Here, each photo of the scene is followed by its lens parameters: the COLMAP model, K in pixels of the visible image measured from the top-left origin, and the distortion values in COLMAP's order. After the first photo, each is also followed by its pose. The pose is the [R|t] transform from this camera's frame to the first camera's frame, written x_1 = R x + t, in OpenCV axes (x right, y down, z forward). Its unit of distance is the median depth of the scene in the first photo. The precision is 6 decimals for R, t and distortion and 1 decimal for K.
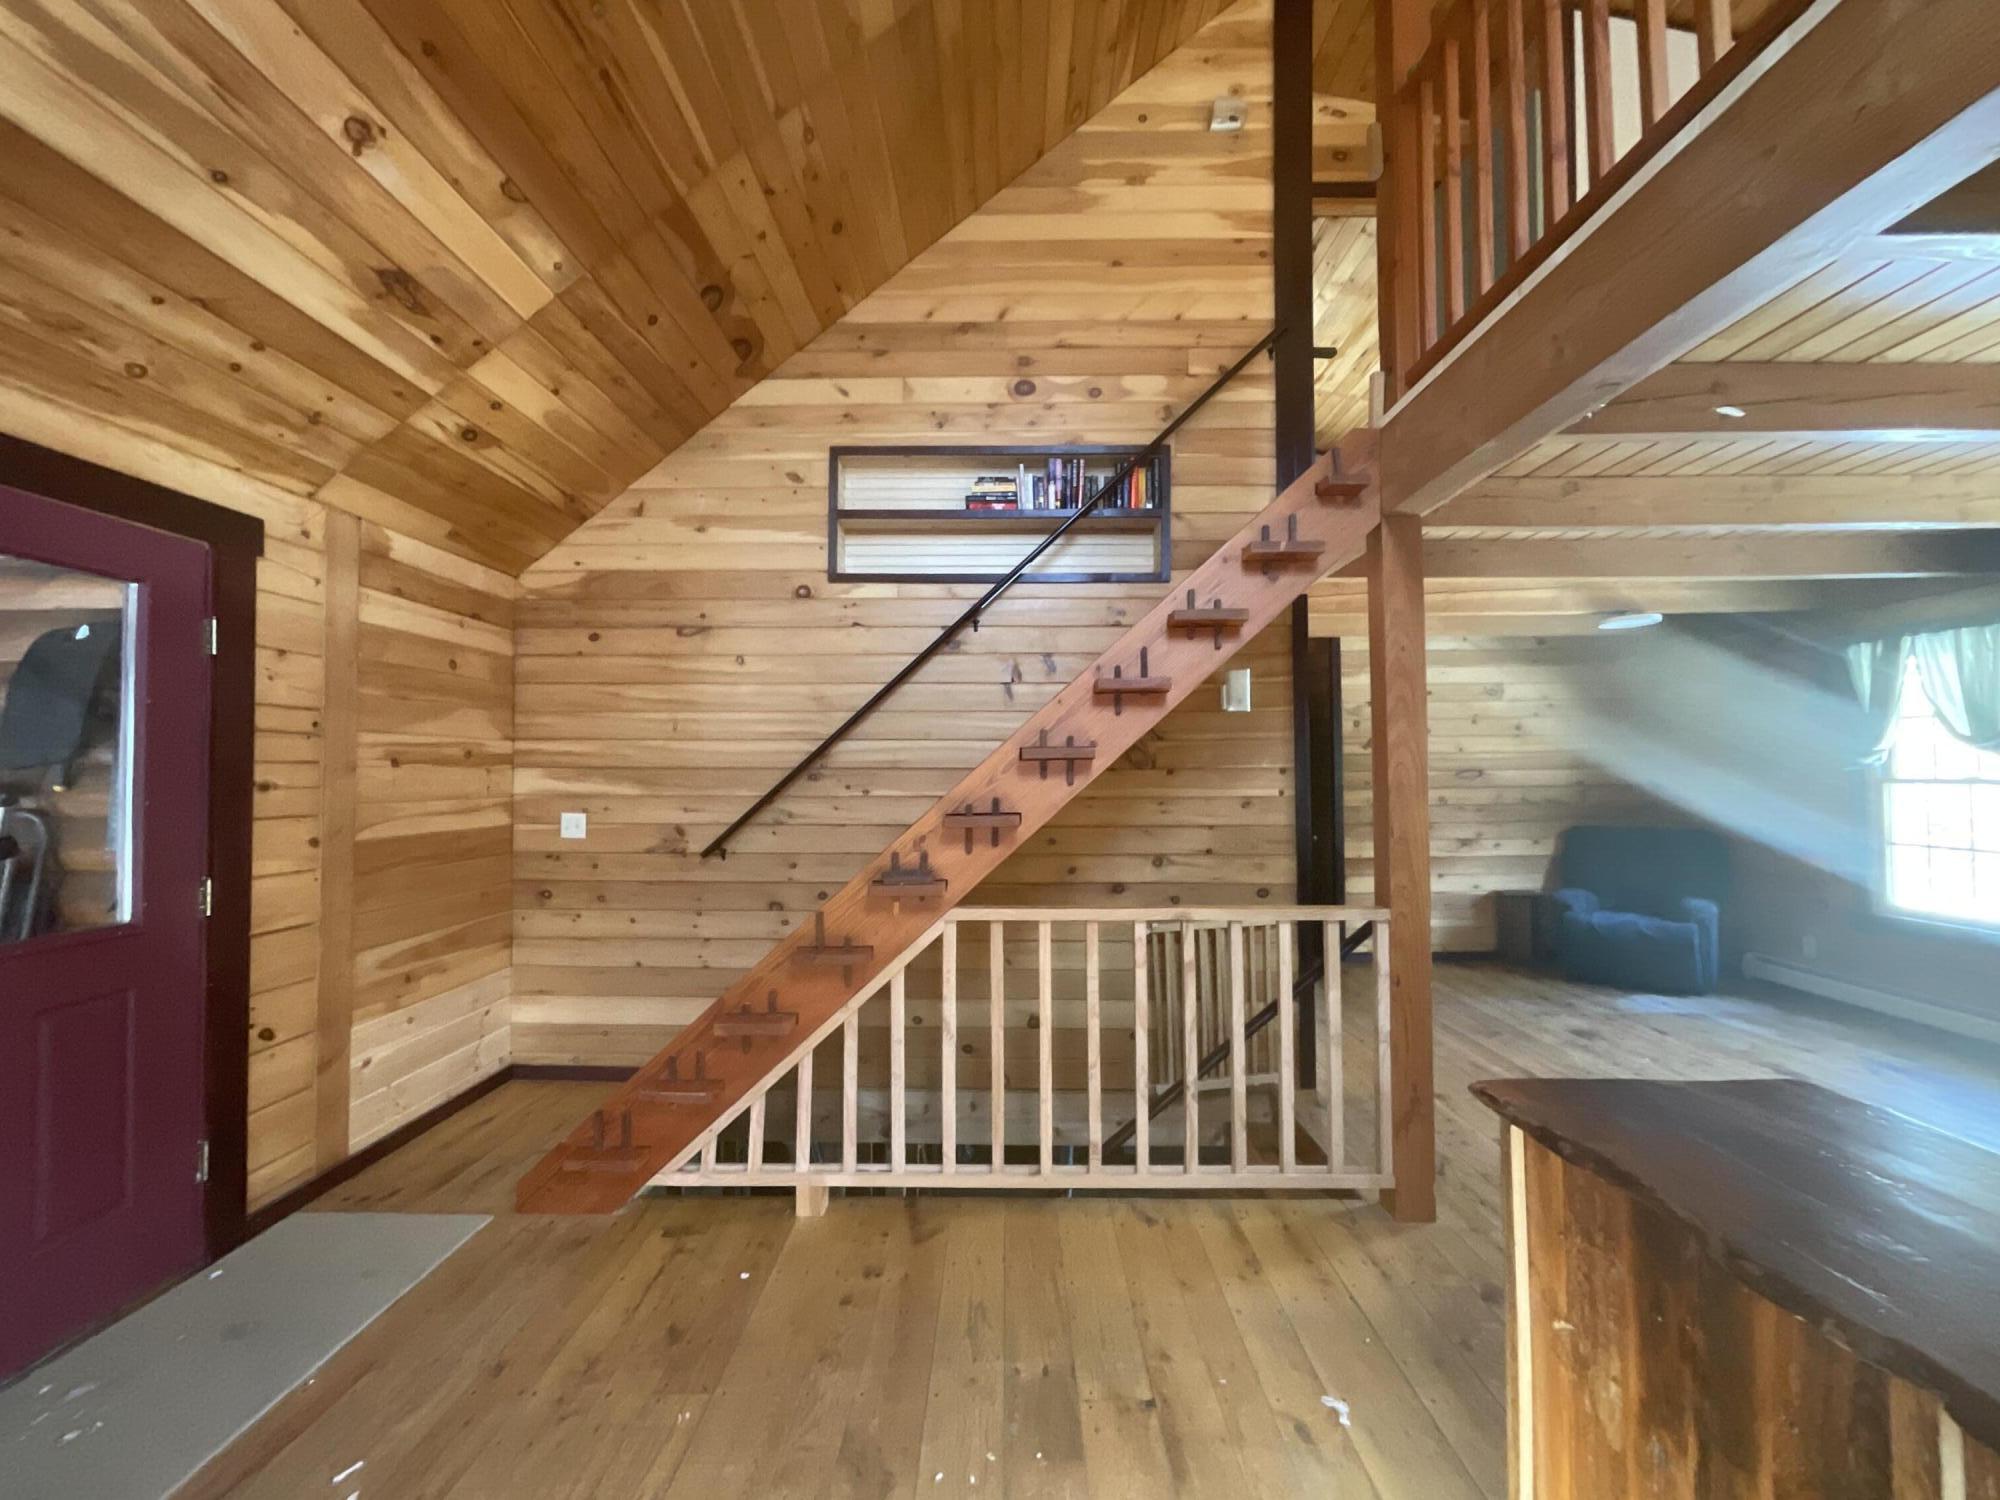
lens RADIAL K [[808.7, 0, 1003.0], [0, 808.7, 752.8], [0, 0, 1]] dist [-0.000311, -0.000037]
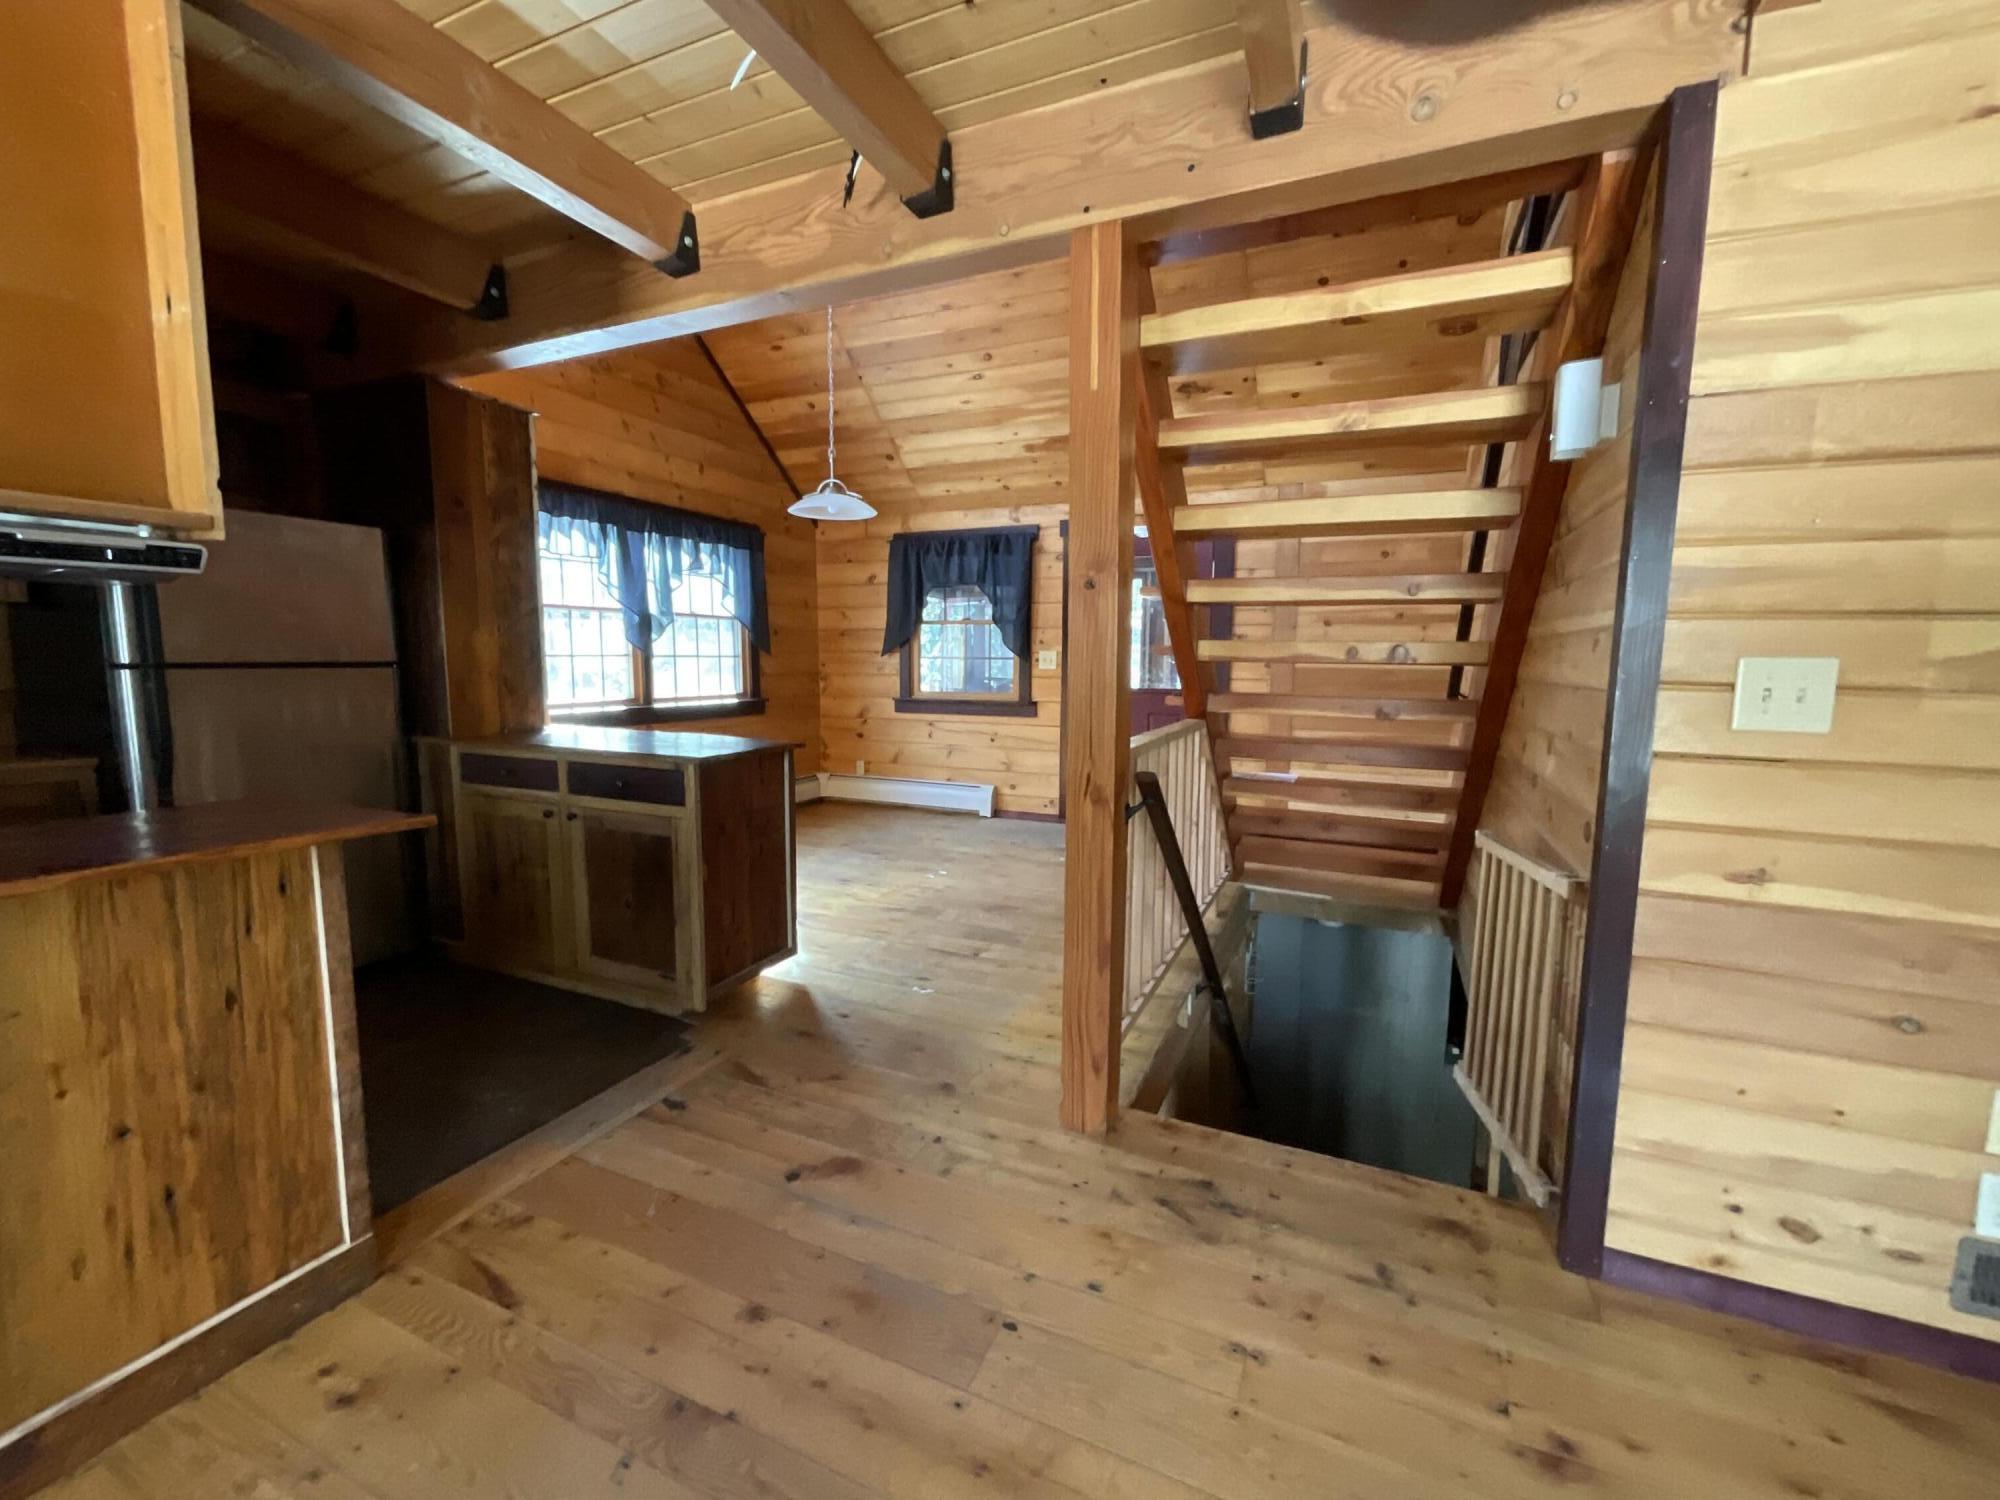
lens RADIAL K [[808.7, 0, 1003.0], [0, 808.7, 752.8], [0, 0, 1]] dist [-0.000311, -0.000037]
pose [[-0.392315, 0.100250, -0.914352, 1.244791], [0.015536, 0.994623, 0.102385, 0.112983], [0.919700, 0.025962, -0.391763, 1.226870]]
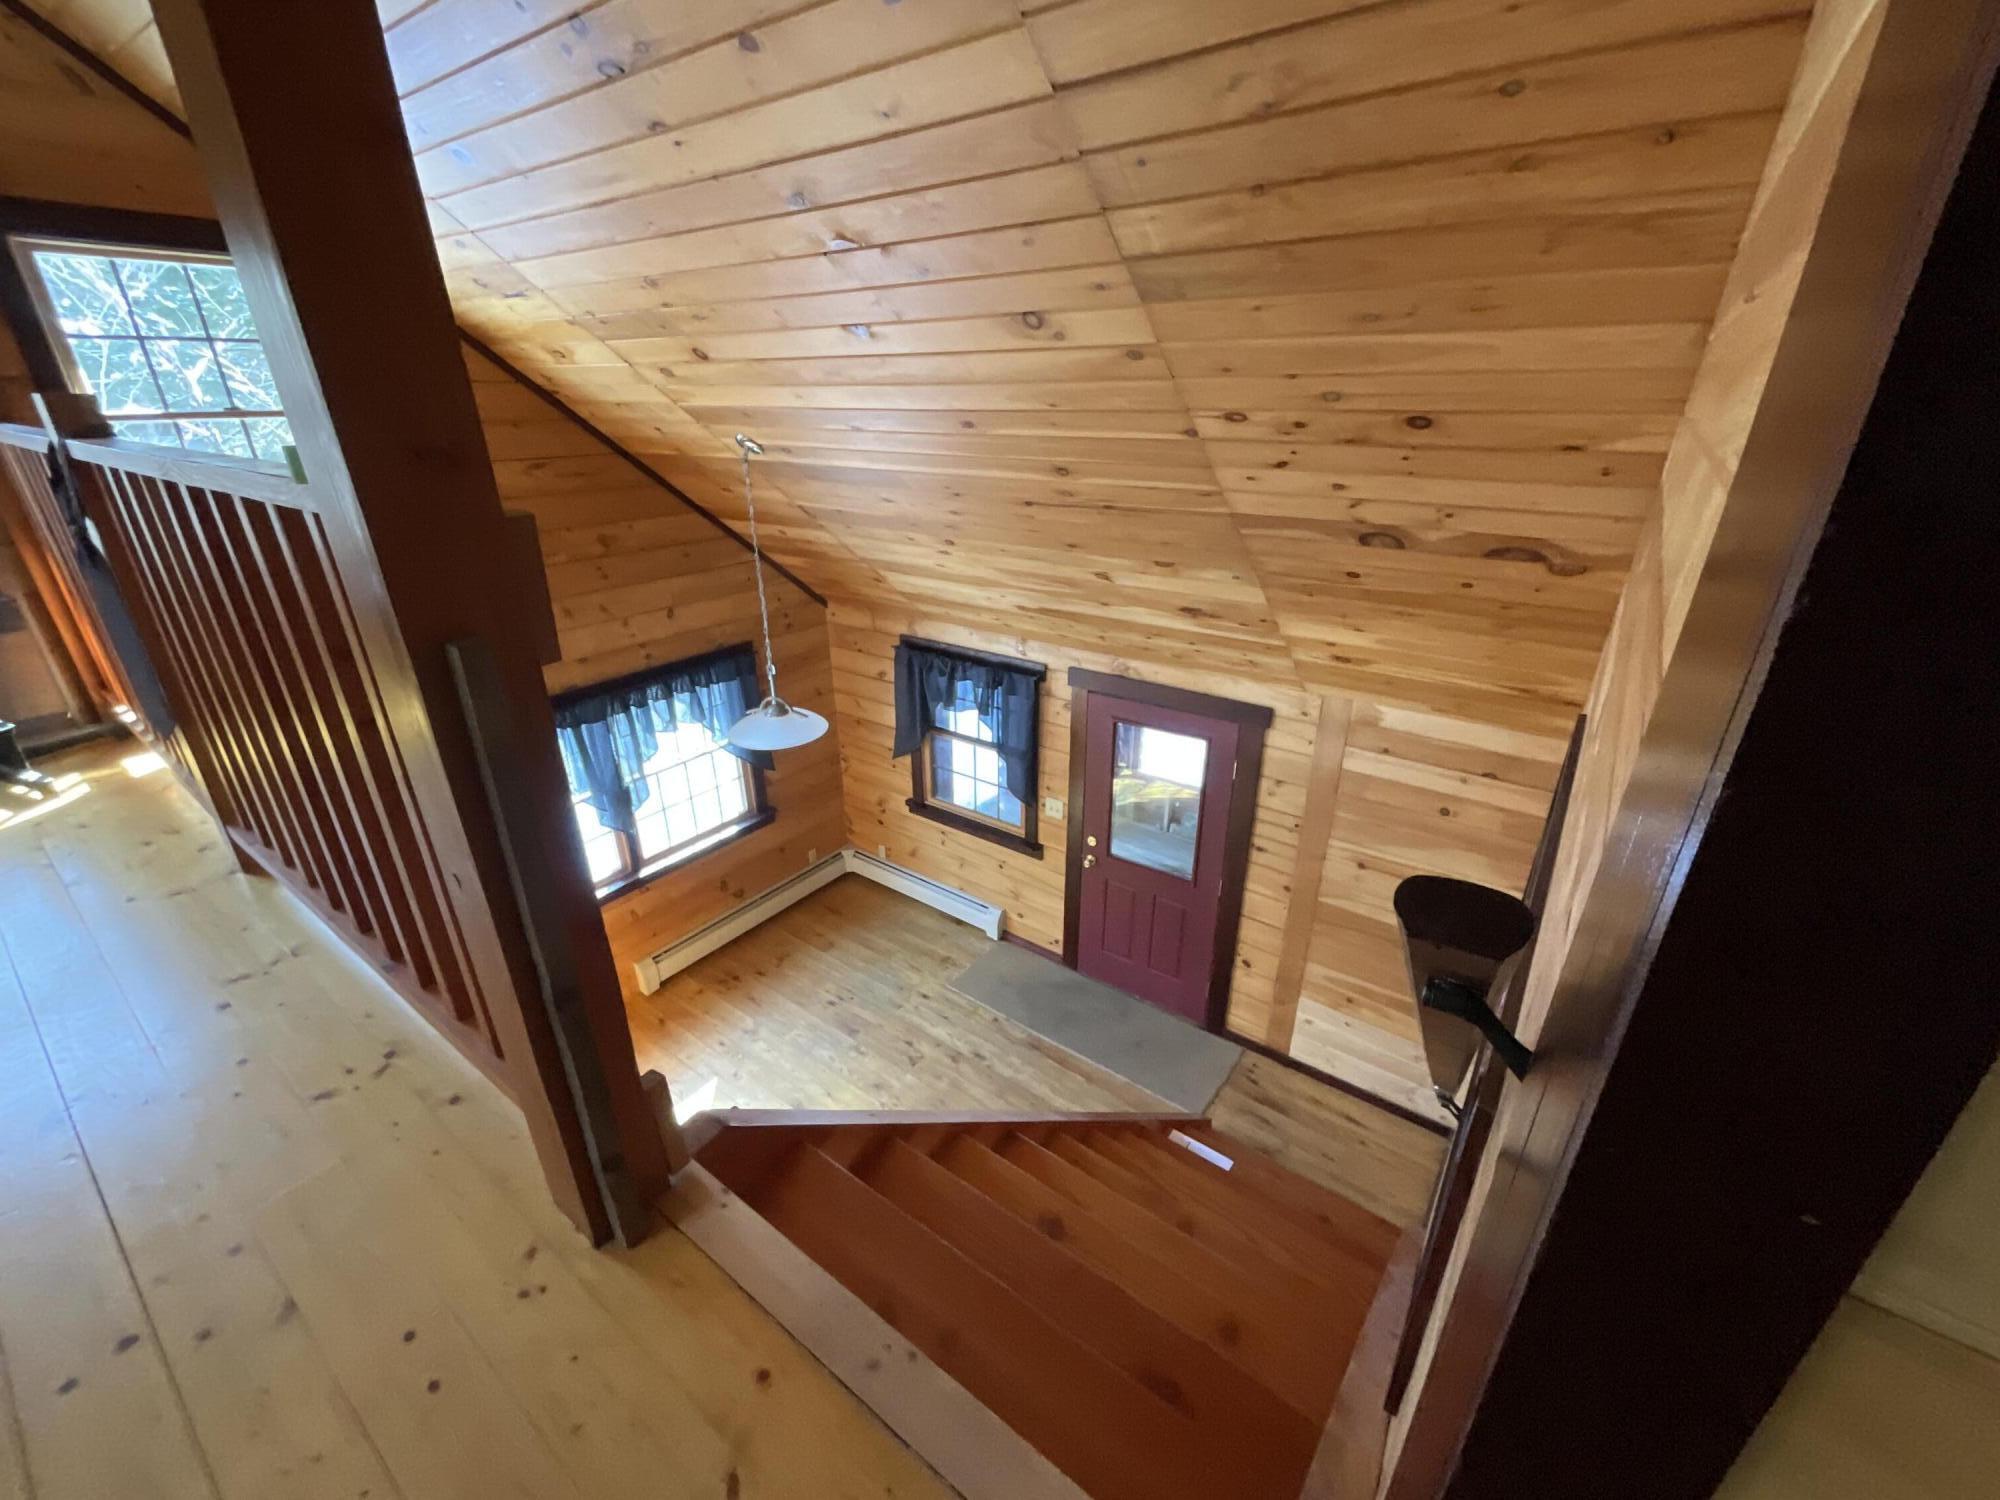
lens RADIAL K [[808.7, 0, 1003.0], [0, 808.7, 752.8], [0, 0, 1]] dist [-0.000311, -0.000037]
pose [[-0.581563, 0.331045, -0.743097, 0.645212], [0.023325, 0.919865, 0.391540, -0.835737], [0.813167, 0.210373, -0.542682, 1.418345]]
